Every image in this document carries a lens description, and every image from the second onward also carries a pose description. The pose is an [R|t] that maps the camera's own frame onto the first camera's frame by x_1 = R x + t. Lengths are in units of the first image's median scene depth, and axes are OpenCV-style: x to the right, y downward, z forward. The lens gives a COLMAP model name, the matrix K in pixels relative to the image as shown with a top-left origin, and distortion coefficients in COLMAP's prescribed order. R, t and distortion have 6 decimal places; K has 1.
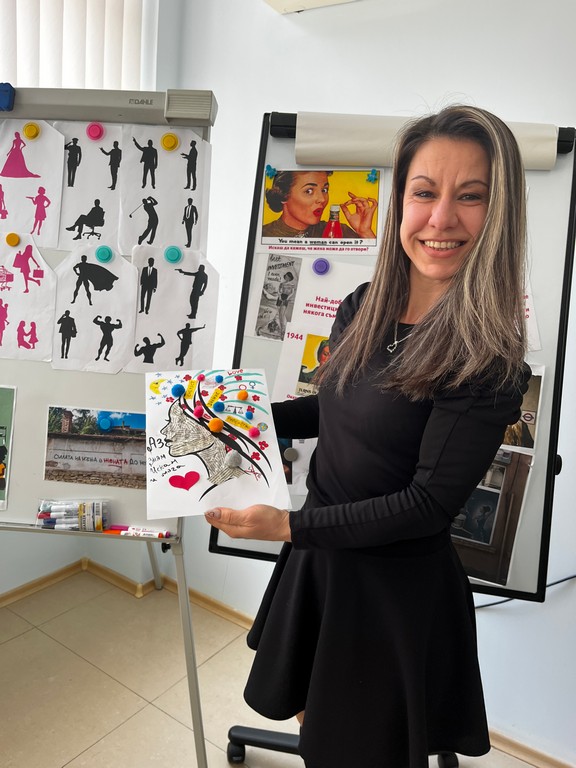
lens RADIAL K [[547.6, 0, 288.0], [0, 547.6, 384.0], [0, 0, 1]] dist [0.001131, -0.005630]
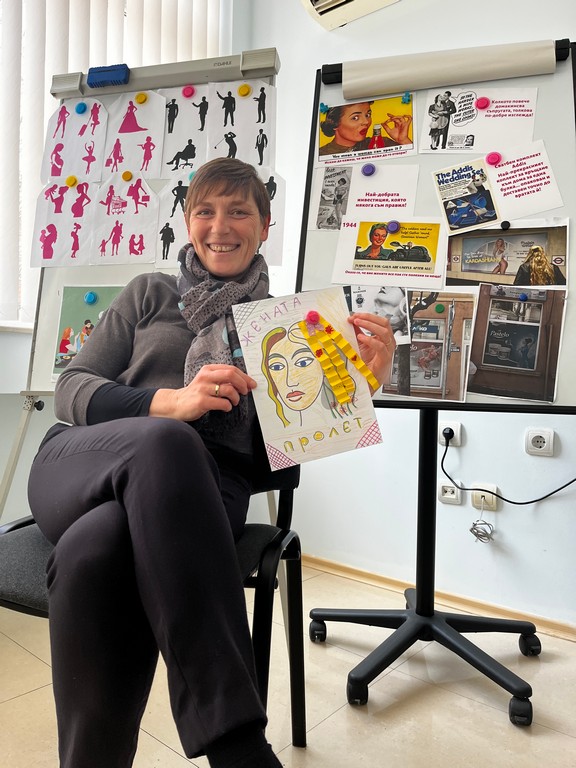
lens RADIAL K [[547.6, 0, 288.0], [0, 547.6, 384.0], [0, 0, 1]] dist [0.001131, -0.005630]
pose [[0.990379, -0.055282, -0.126860, 0.011651], [0.033444, 0.985182, -0.168220, 0.452028], [0.134280, 0.162359, 0.977552, -0.135334]]
